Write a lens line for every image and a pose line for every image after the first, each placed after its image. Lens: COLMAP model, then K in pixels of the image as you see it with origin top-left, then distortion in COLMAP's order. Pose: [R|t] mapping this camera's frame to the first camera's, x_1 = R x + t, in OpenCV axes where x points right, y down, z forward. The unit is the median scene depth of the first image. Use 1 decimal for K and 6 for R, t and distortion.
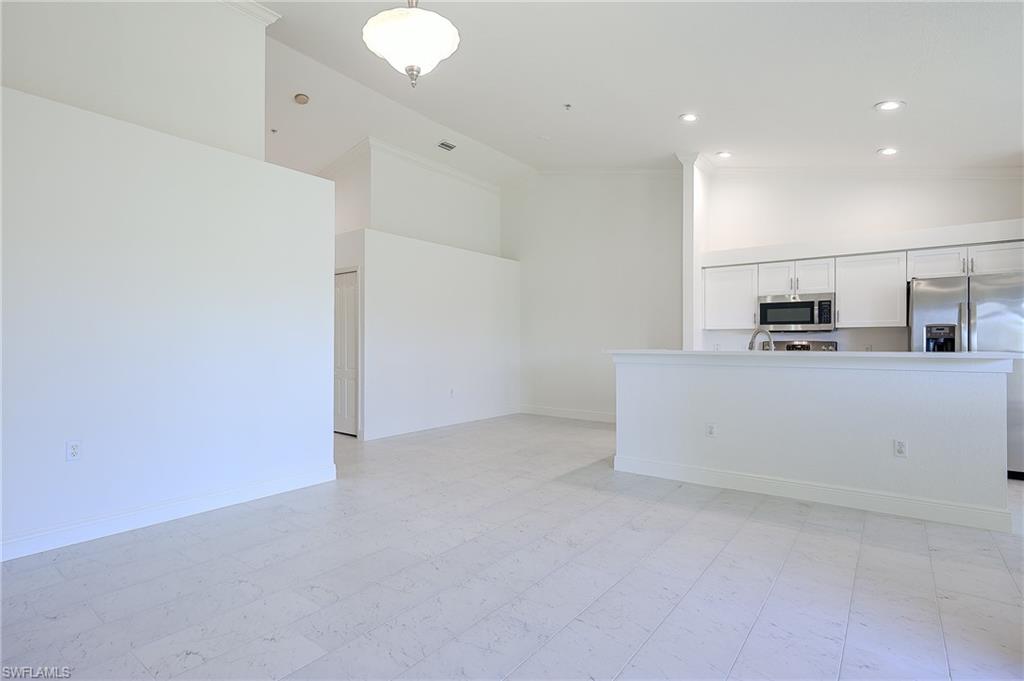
lens RADIAL K [[502.3, 0, 512.0], [0, 502.3, 340.5], [0, 0, 1]] dist [0.001665, 0.000801]
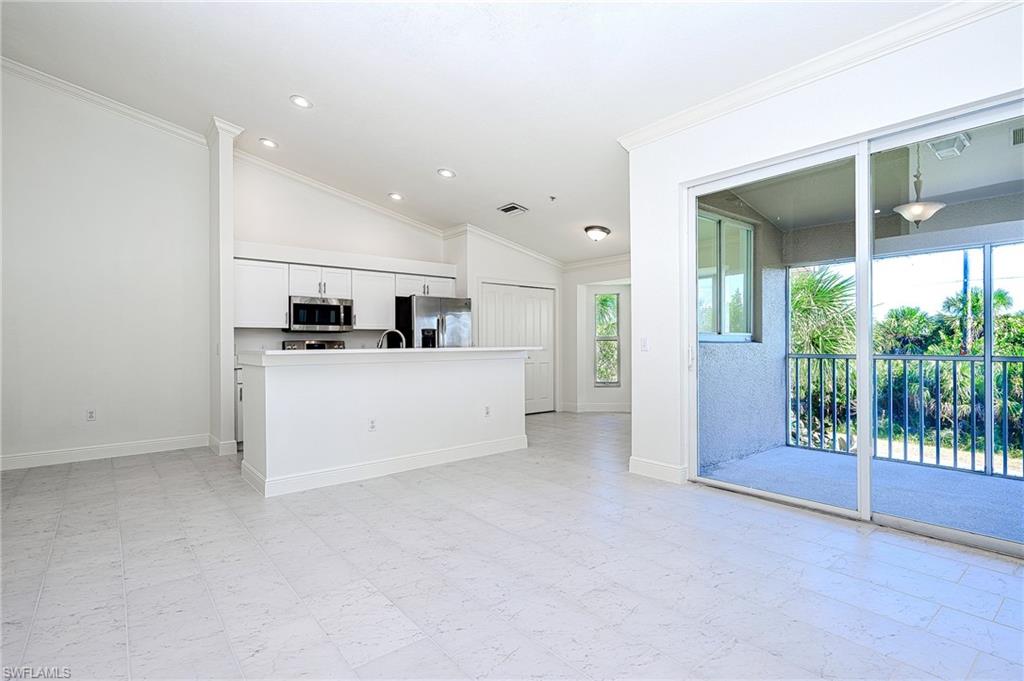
lens RADIAL K [[502.3, 0, 512.0], [0, 502.3, 340.5], [0, 0, 1]] dist [0.001665, 0.000801]
pose [[0.240504, 0.002341, 0.970645, -0.416089], [0.002452, 0.999992, -0.003019, 0.005891], [-0.970645, 0.003106, 0.240497, 0.349373]]
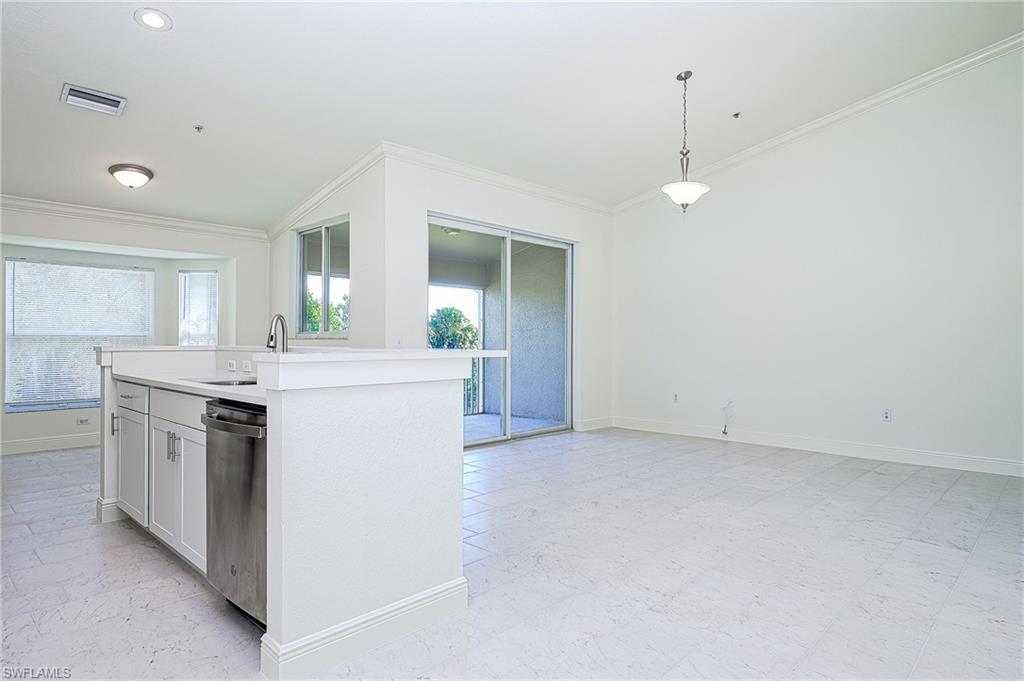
lens RADIAL K [[591.9, 0, 512.0], [0, 591.9, 340.5], [0, 0, 1]] dist [-0.003824, -0.000651]
pose [[-0.993429, -0.005114, 0.114336, 0.084932], [-0.005506, 0.999980, -0.003108, 0.008715], [-0.114318, -0.003717, -0.993437, 1.303718]]
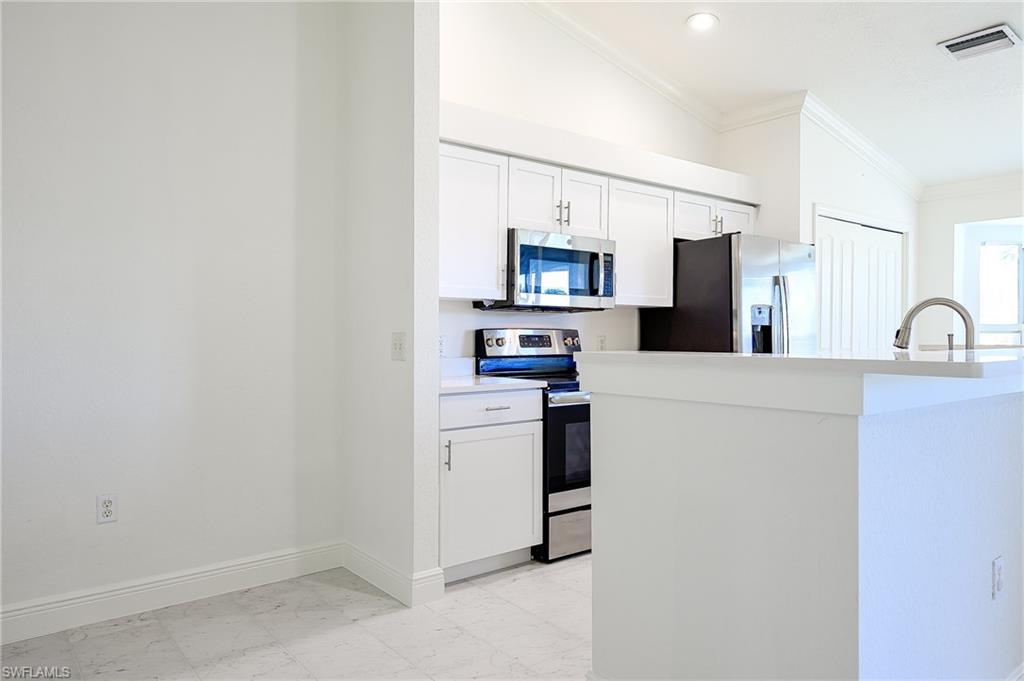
lens RADIAL K [[679.3, 0, 509.5], [0, 679.3, 344.2], [0, 0, 1]] dist [-0.001414, -0.000690]
pose [[0.257896, -0.019401, 0.965978, -0.109341], [-0.006344, 0.999743, 0.021773, 0.002103], [-0.966152, -0.011744, 0.257707, 0.912402]]
